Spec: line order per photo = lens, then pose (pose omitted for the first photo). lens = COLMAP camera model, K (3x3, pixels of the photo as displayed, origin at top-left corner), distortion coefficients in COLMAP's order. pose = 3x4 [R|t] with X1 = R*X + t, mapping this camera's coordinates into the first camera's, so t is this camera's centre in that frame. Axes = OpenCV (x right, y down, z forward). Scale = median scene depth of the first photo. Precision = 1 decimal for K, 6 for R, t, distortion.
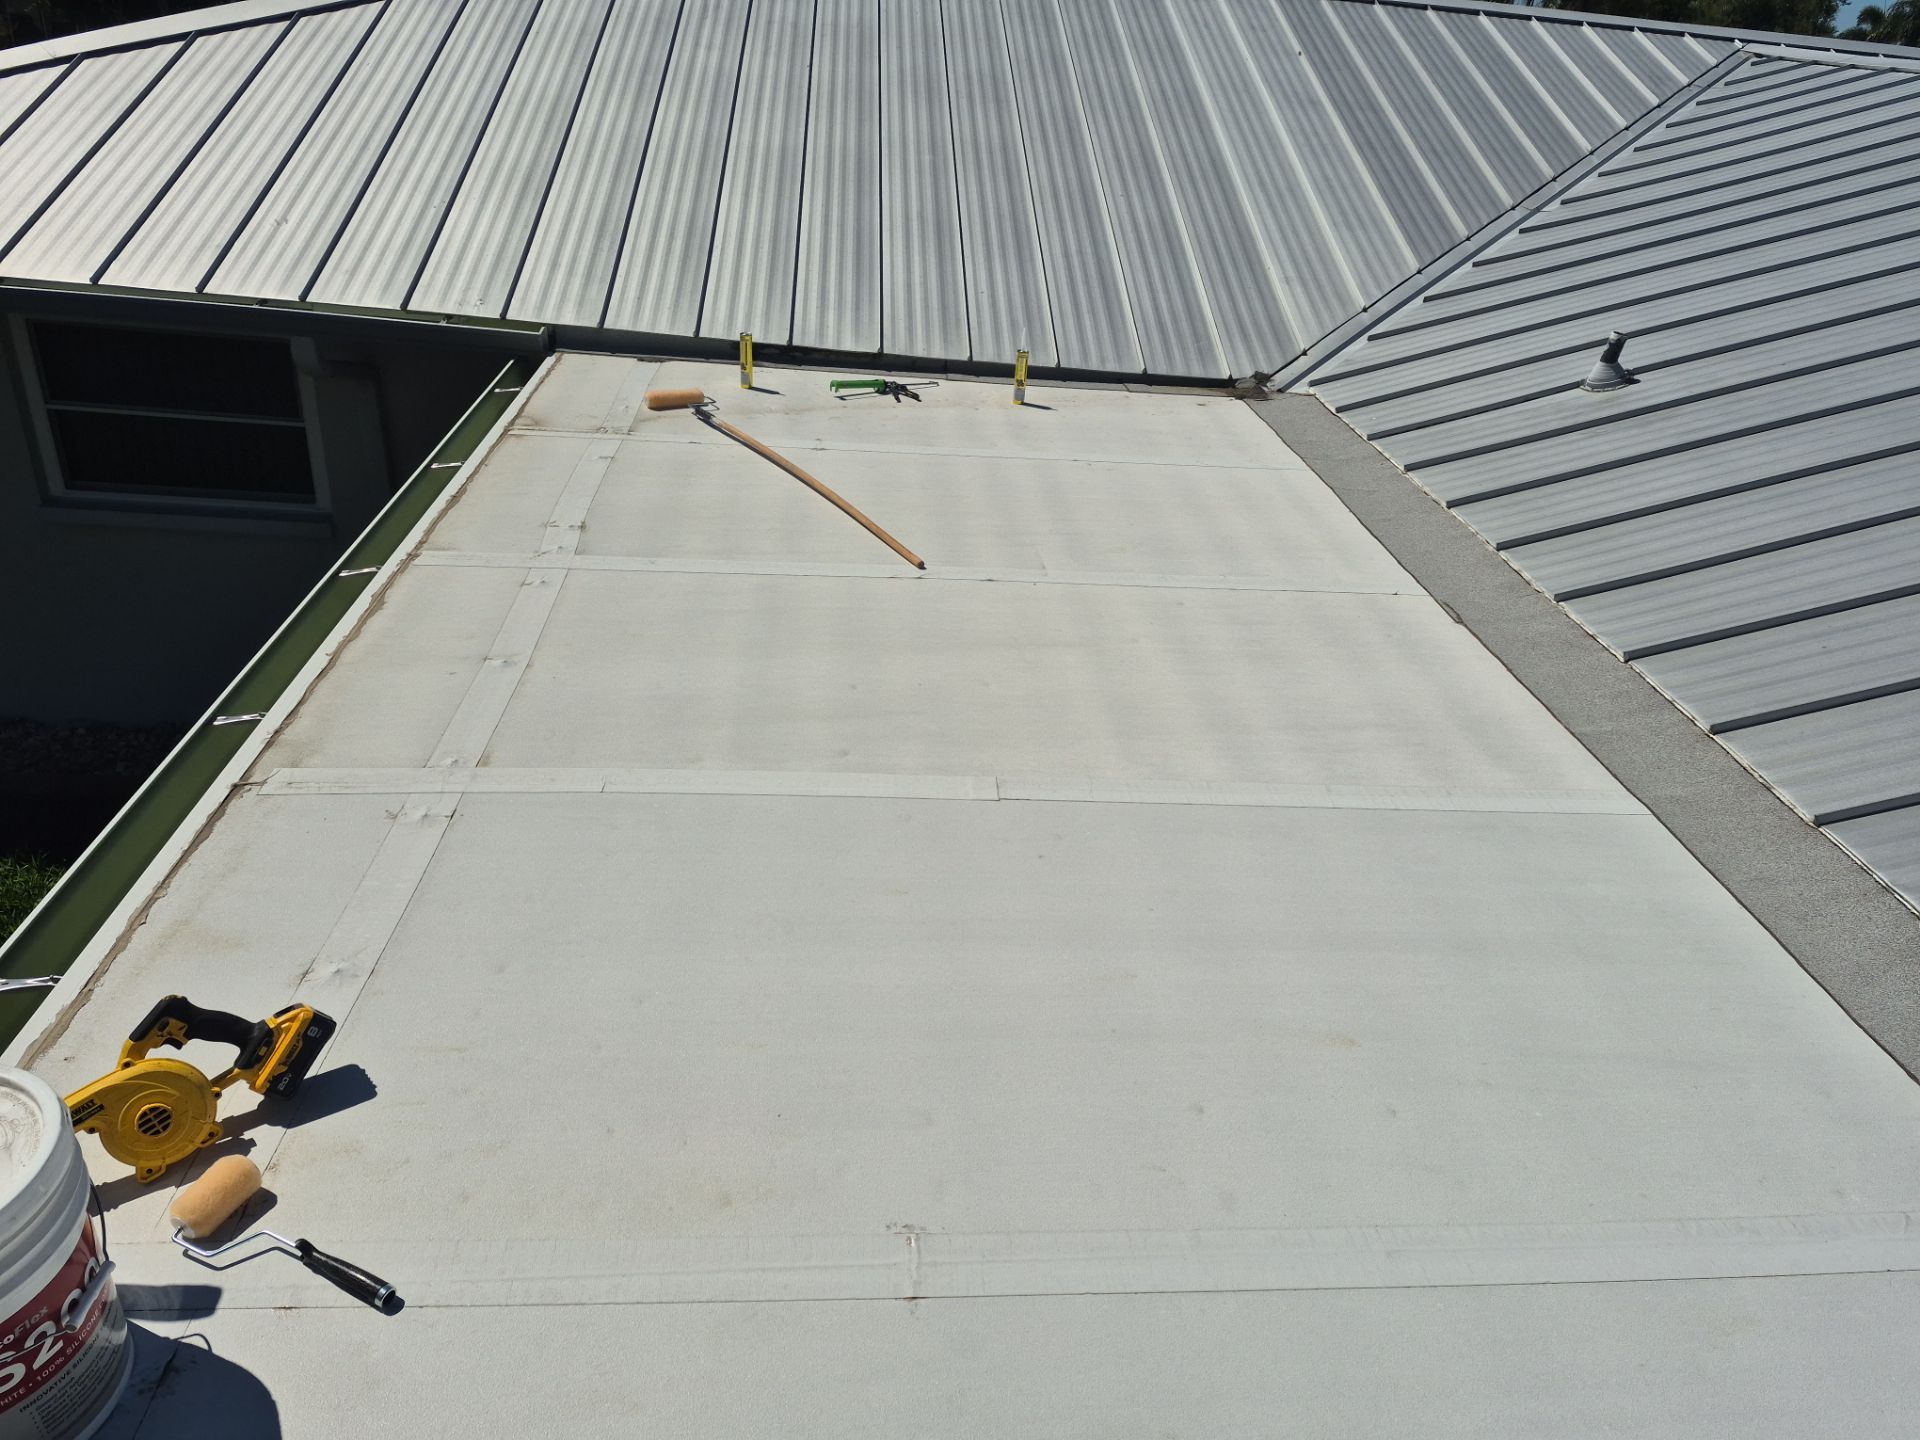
lens RADIAL K [[1328.8, 0, 966.6], [0, 1328.8, 749.9], [0, 0, 1]] dist [0.093501, -0.080992]
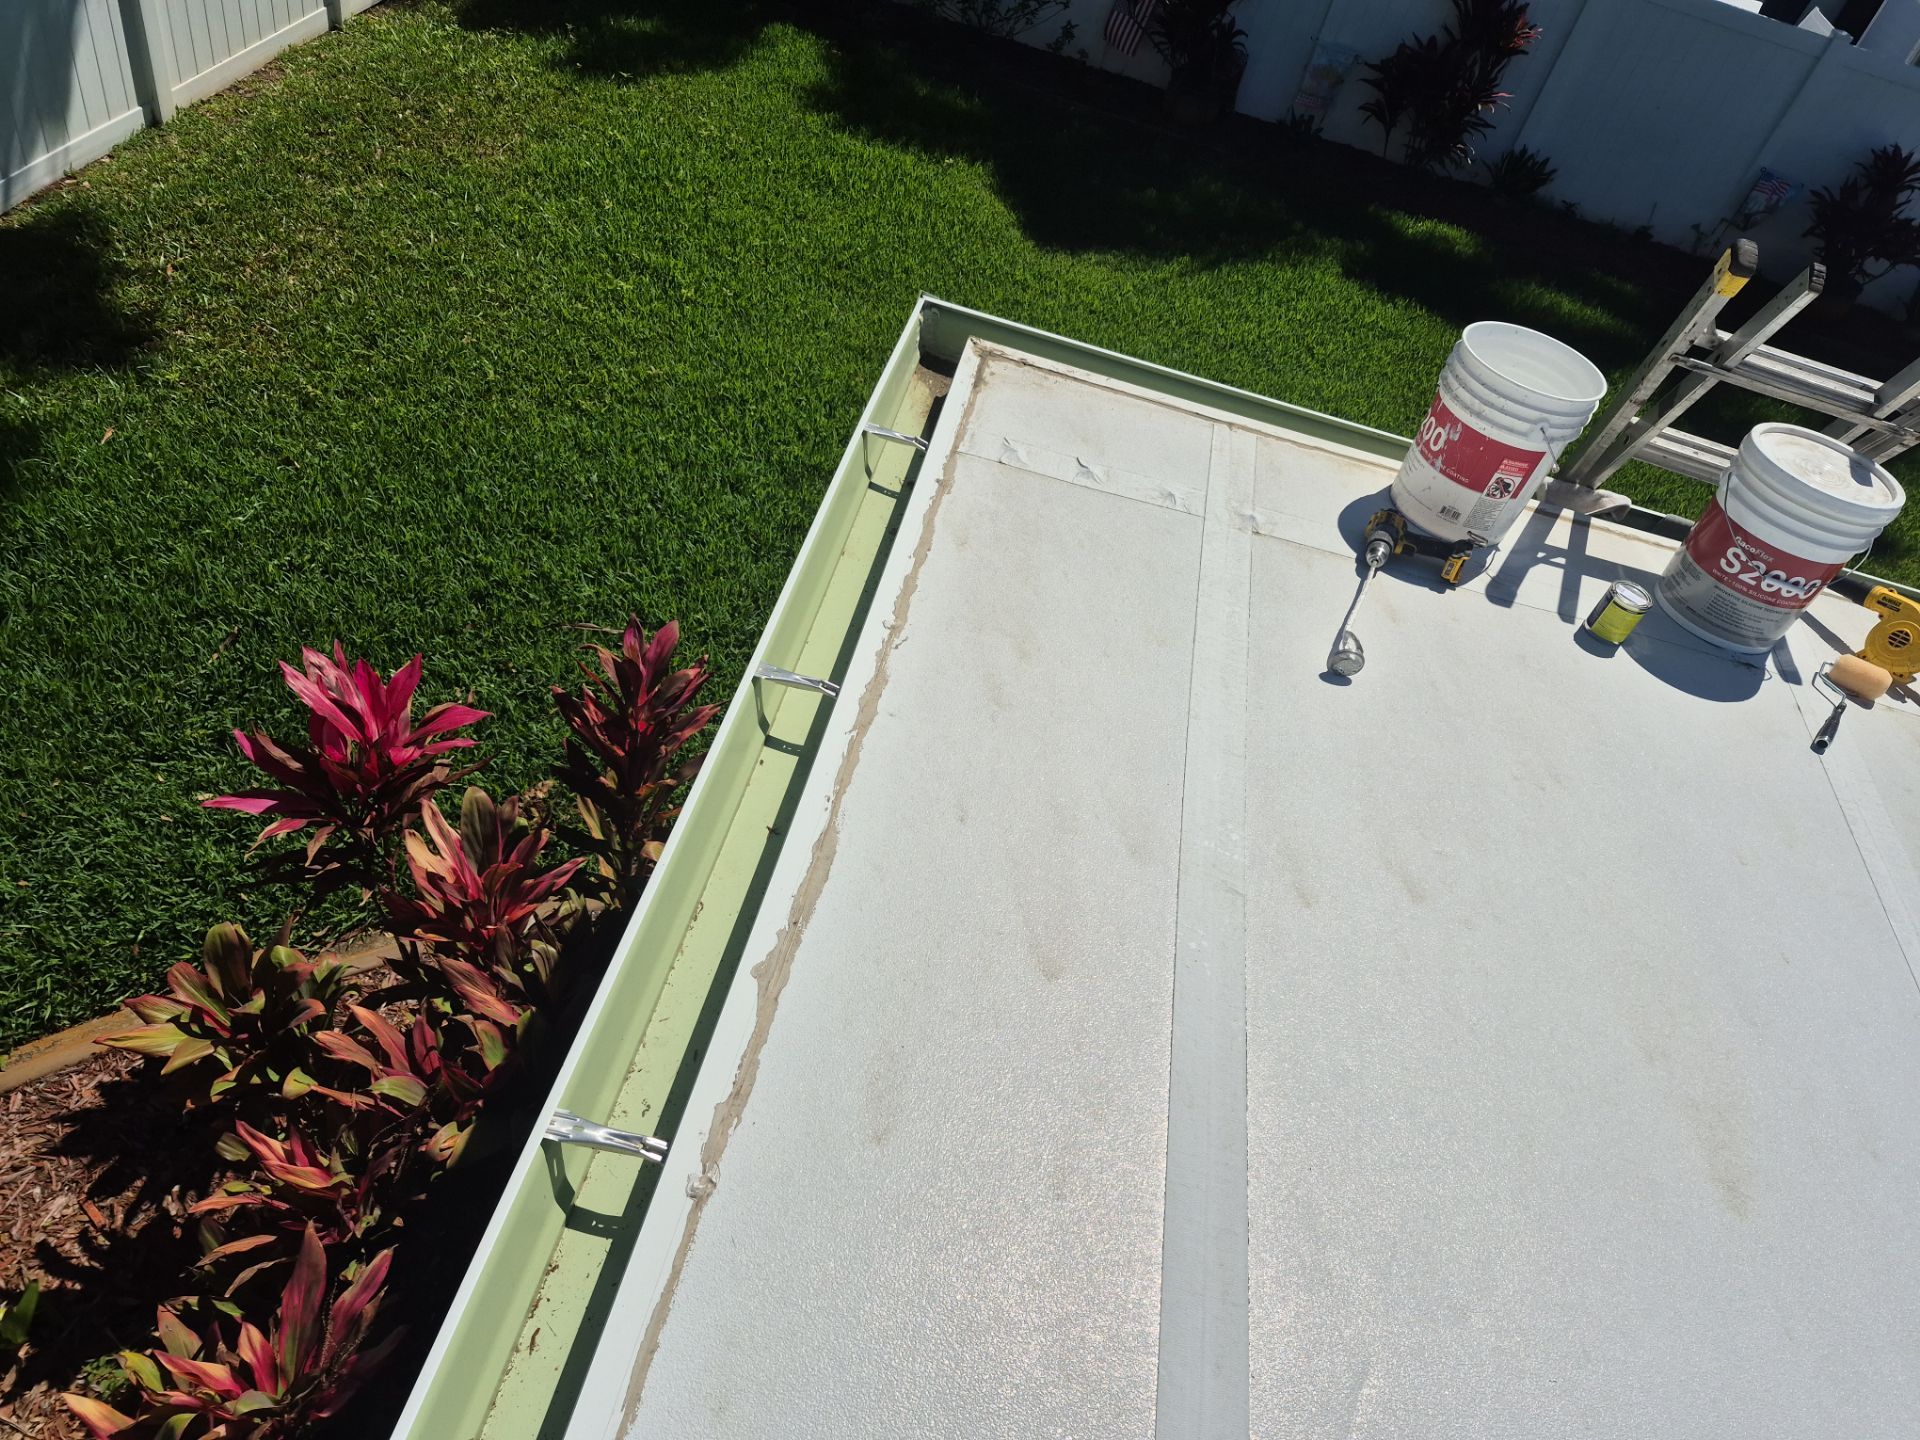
lens RADIAL K [[1309.1, 0, 960.0], [0, 1309.1, 720.0], [0, 0, 1]] dist [0.093429, -0.098641]
pose [[-0.229355, 0.580512, -0.781282, 0.293989], [-0.676220, 0.482303, 0.556876, 0.062184], [0.700088, 0.656041, 0.281935, -0.041149]]
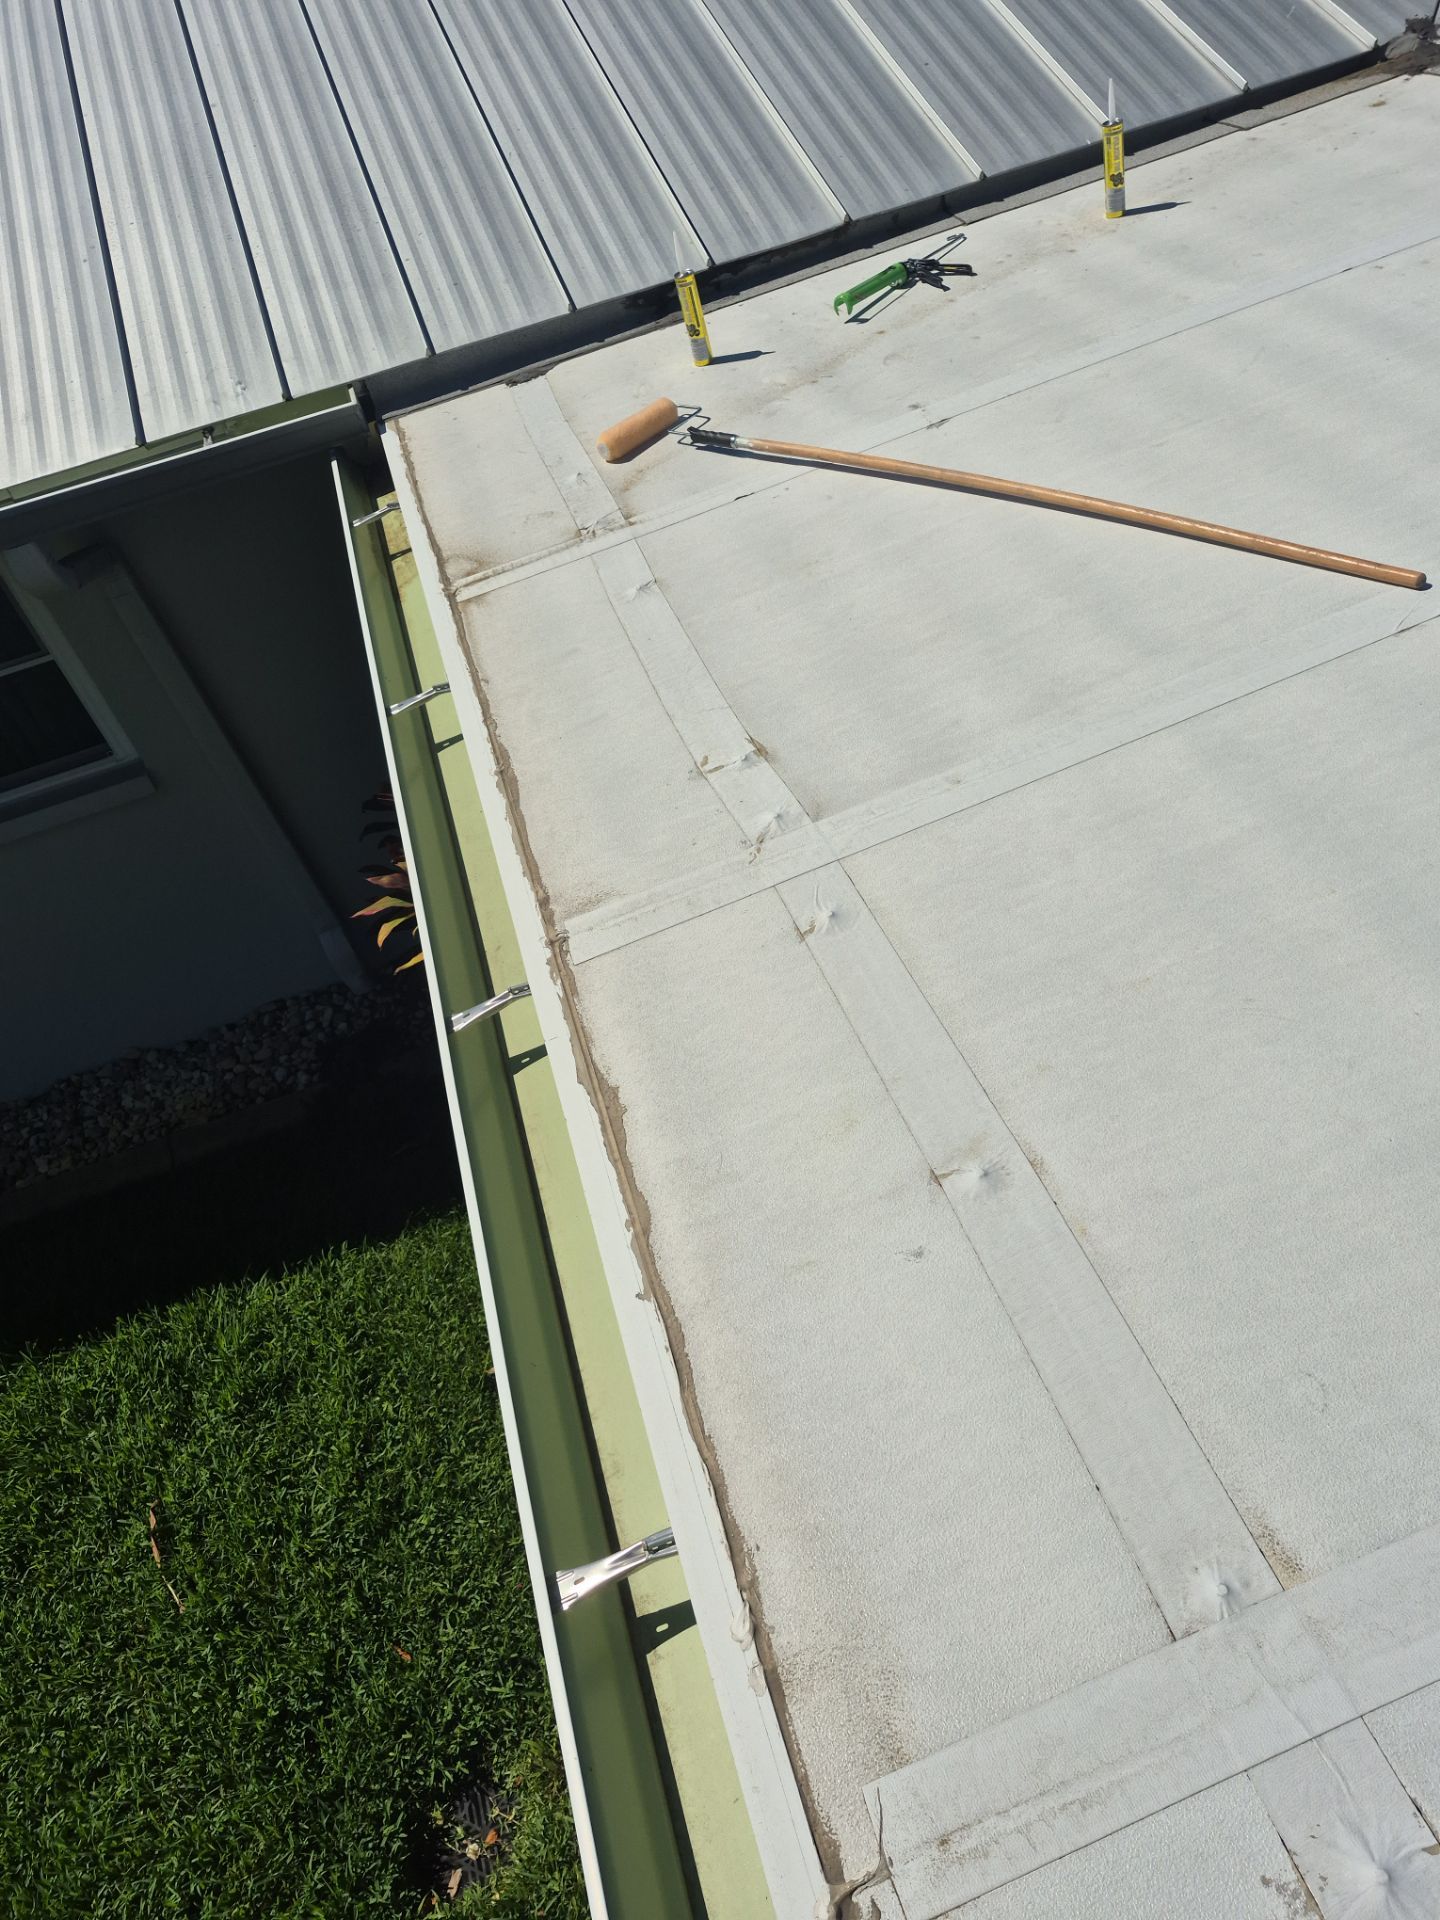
lens RADIAL K [[1328.8, 0, 706.3], [0, 1328.8, 931.5], [0, 0, 1]] dist [0.093501, -0.080992]
pose [[0.933467, -0.355173, -0.049910, -0.217207], [0.357445, 0.909790, 0.210988, -0.156778], [-0.029530, -0.214791, 0.976214, 0.323332]]
